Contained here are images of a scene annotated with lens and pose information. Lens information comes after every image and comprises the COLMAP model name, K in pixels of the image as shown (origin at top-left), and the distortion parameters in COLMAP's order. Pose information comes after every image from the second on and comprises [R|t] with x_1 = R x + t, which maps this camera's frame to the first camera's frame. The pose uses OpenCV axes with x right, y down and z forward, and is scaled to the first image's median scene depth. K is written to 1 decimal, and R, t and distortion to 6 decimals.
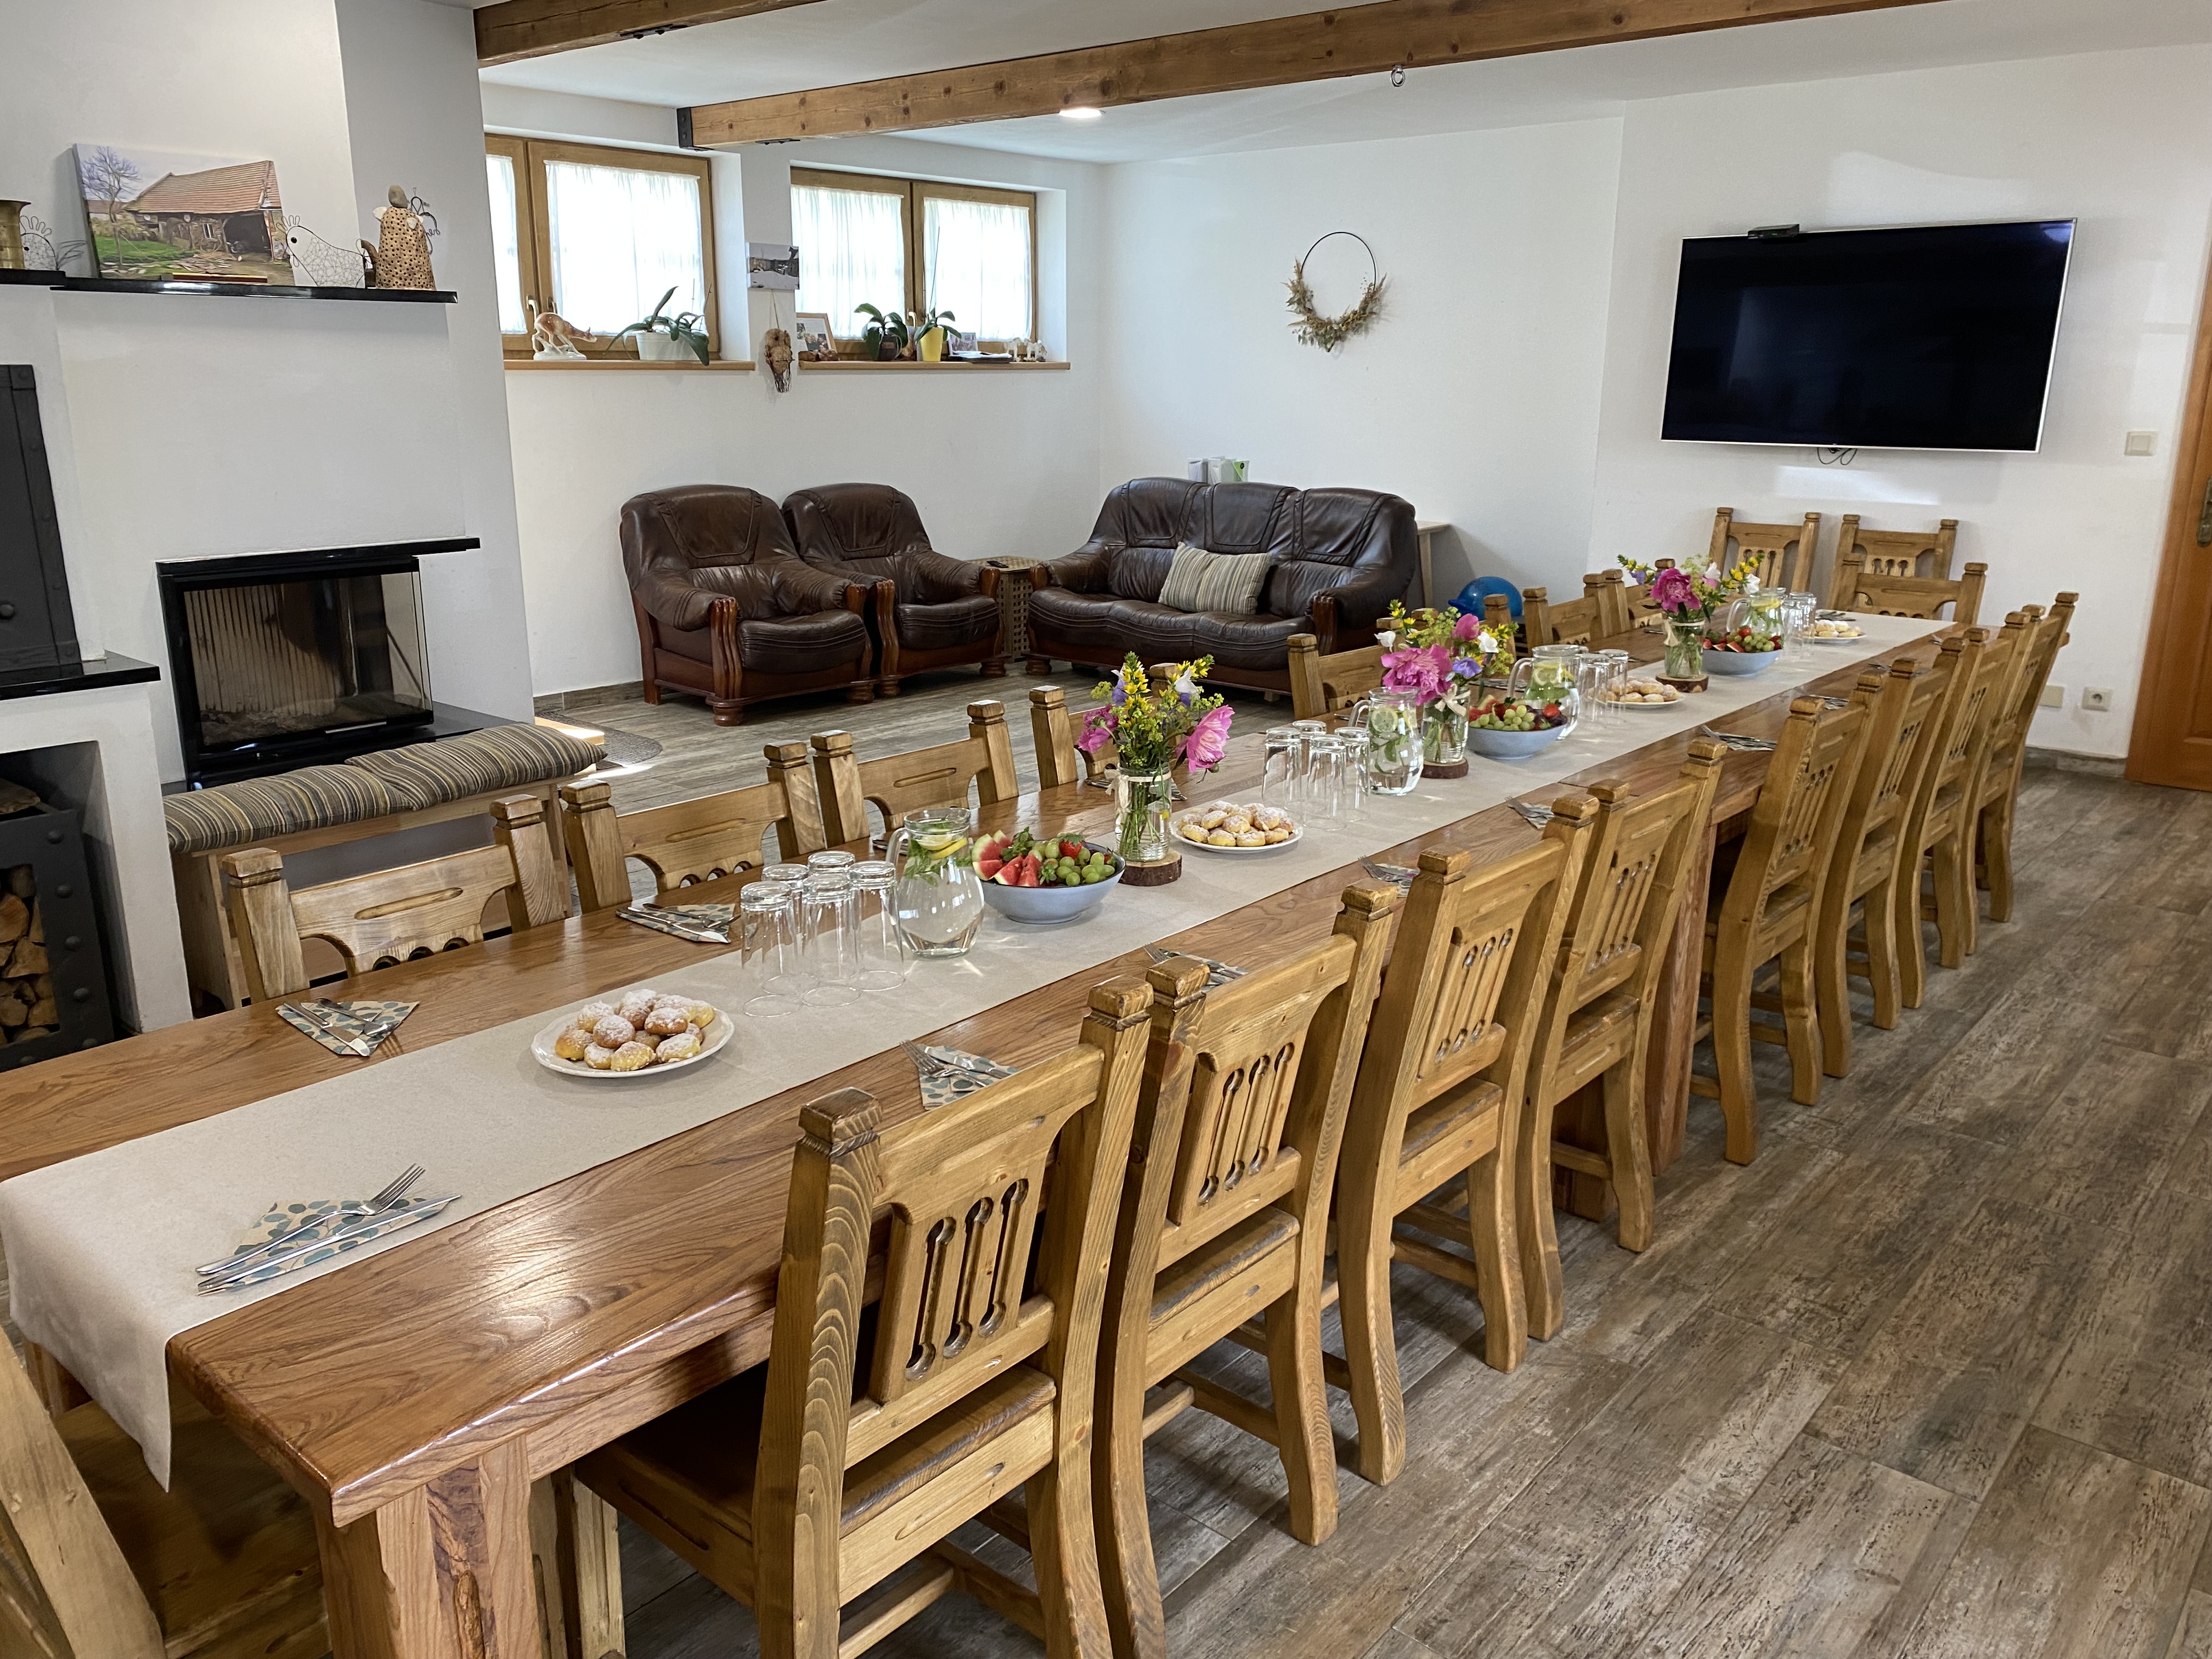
lens RADIAL K [[1707.6, 0, 1097.7], [0, 1707.6, 814.0], [0, 0, 1]] dist [-0.004373, 0.038182]
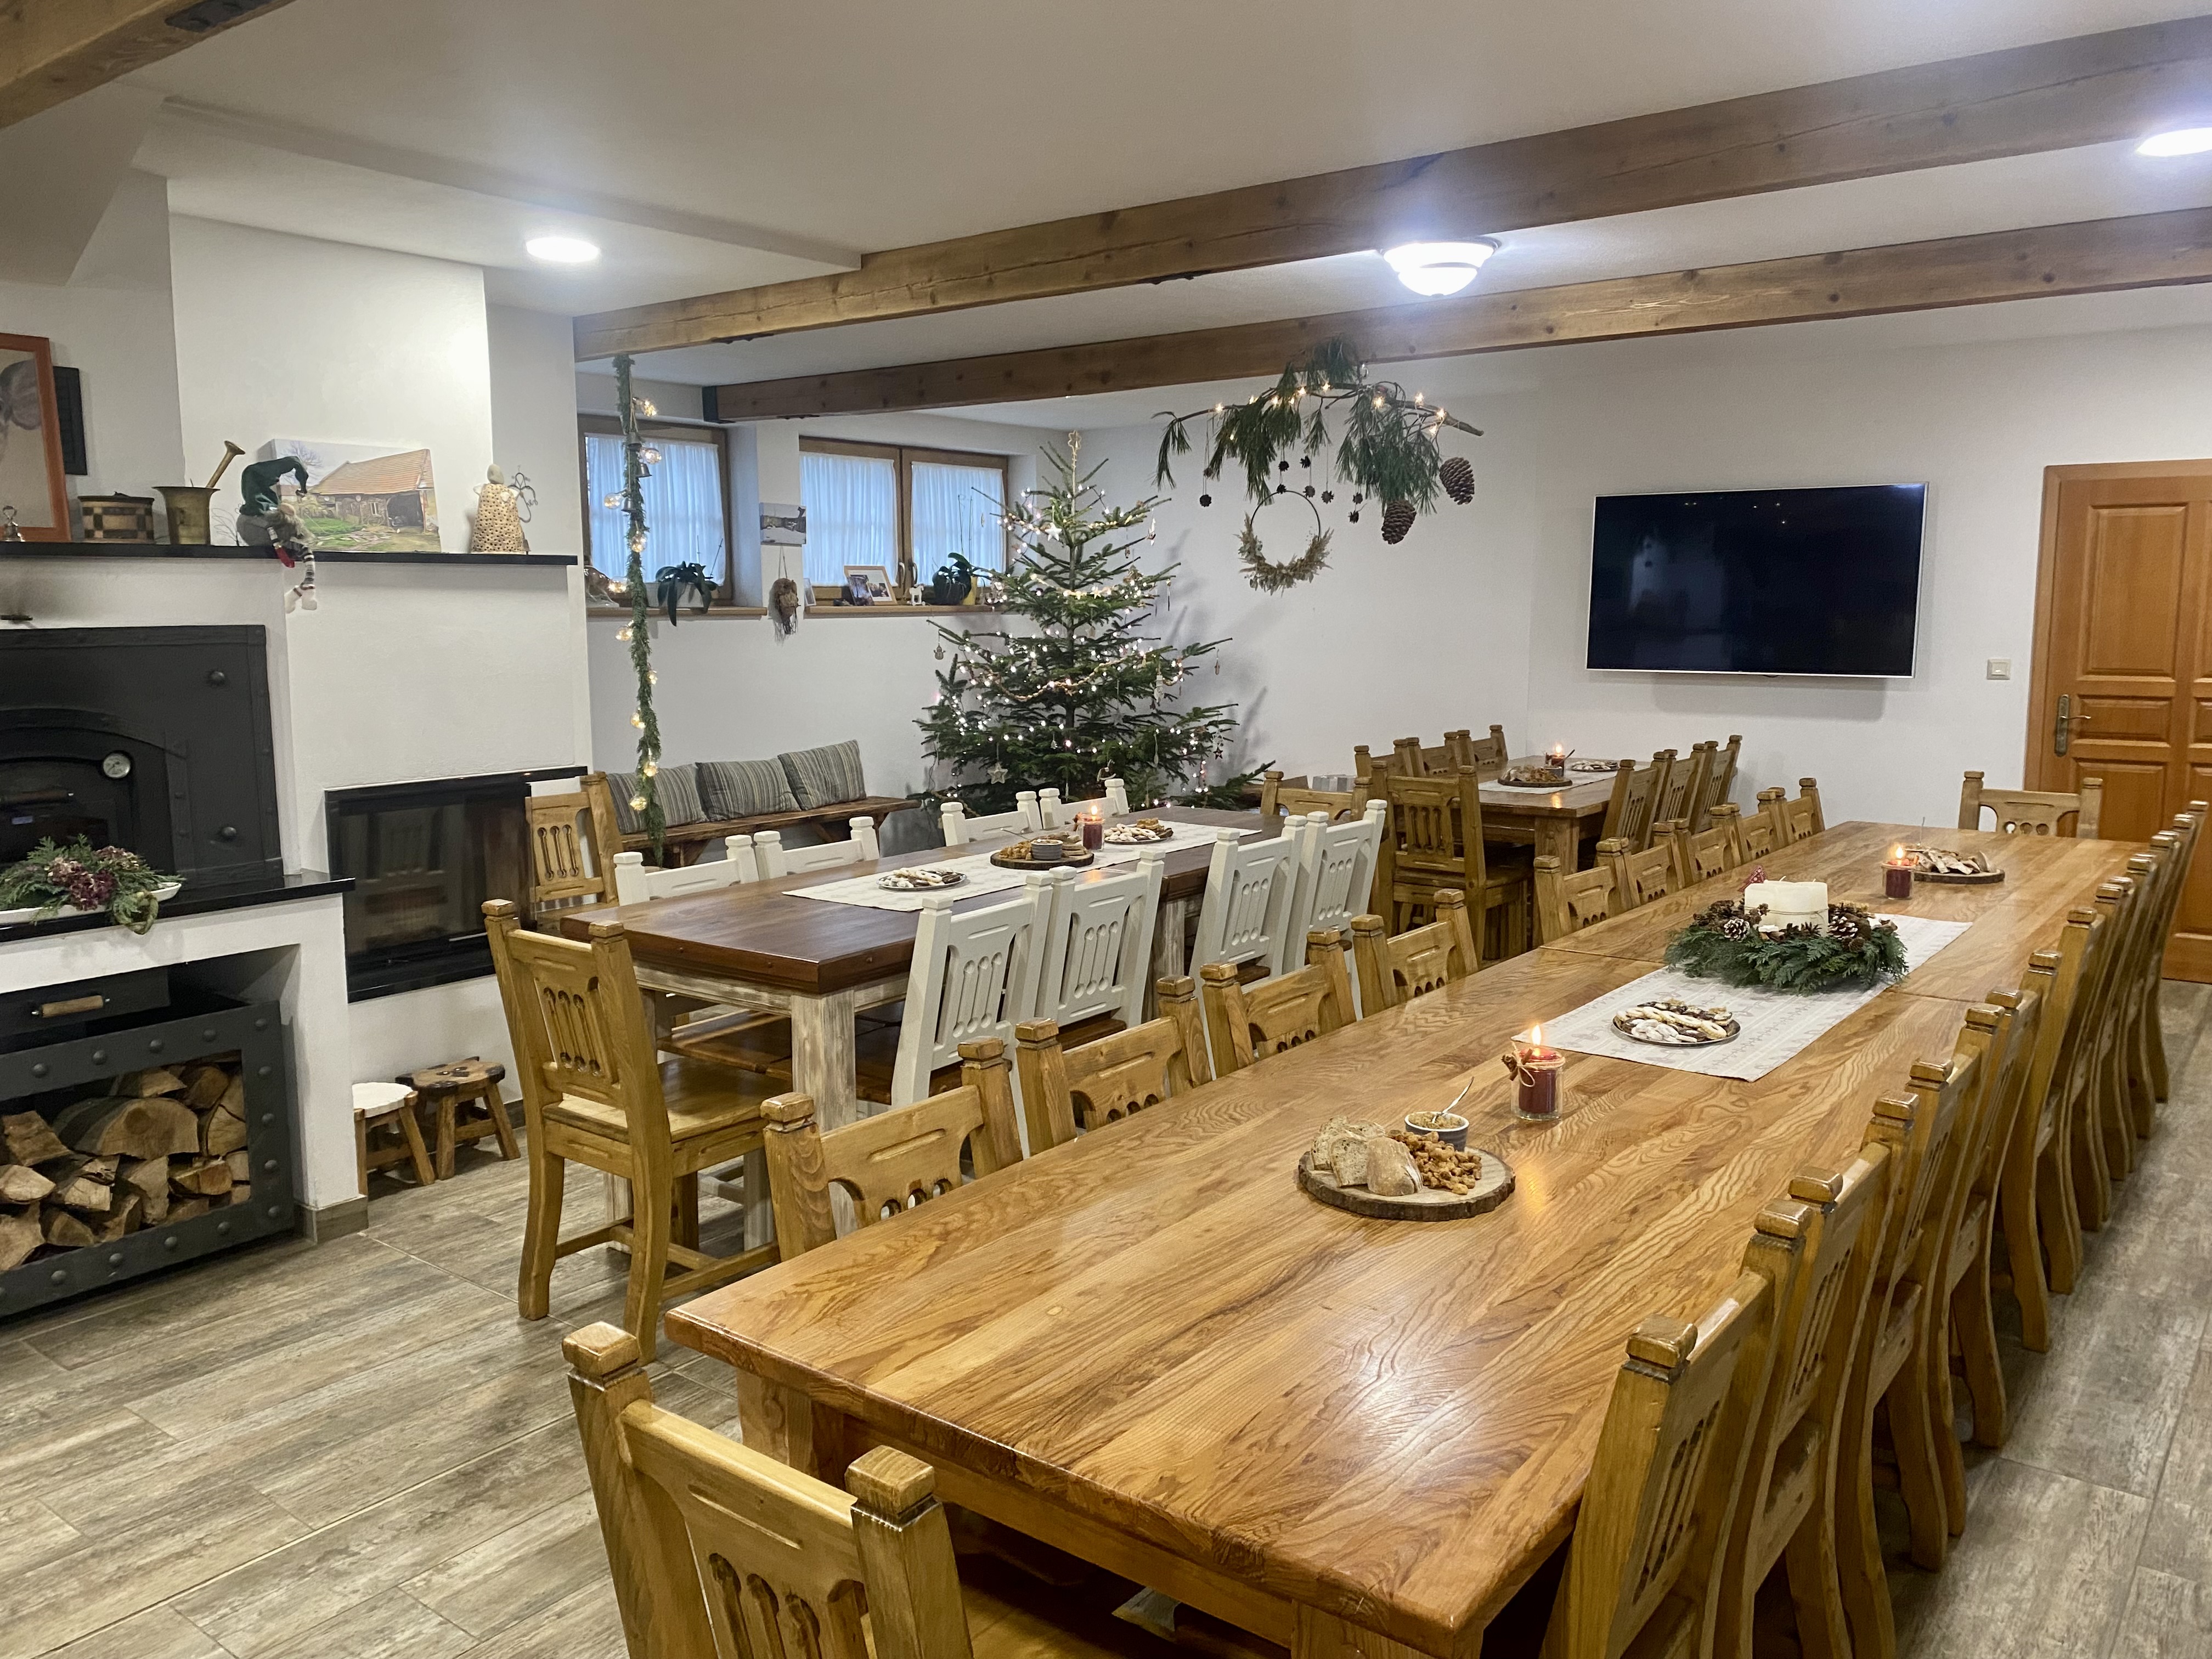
lens RADIAL K [[1678.8, 0, 1106.0], [0, 1678.8, 829.5], [0, 0, 1]] dist [0.040634, -0.000546]
pose [[0.998224, -0.016045, 0.057376, -0.091886], [0.022902, 0.992396, -0.120935, 0.025007], [-0.055000, 0.122034, 0.991001, -0.134375]]
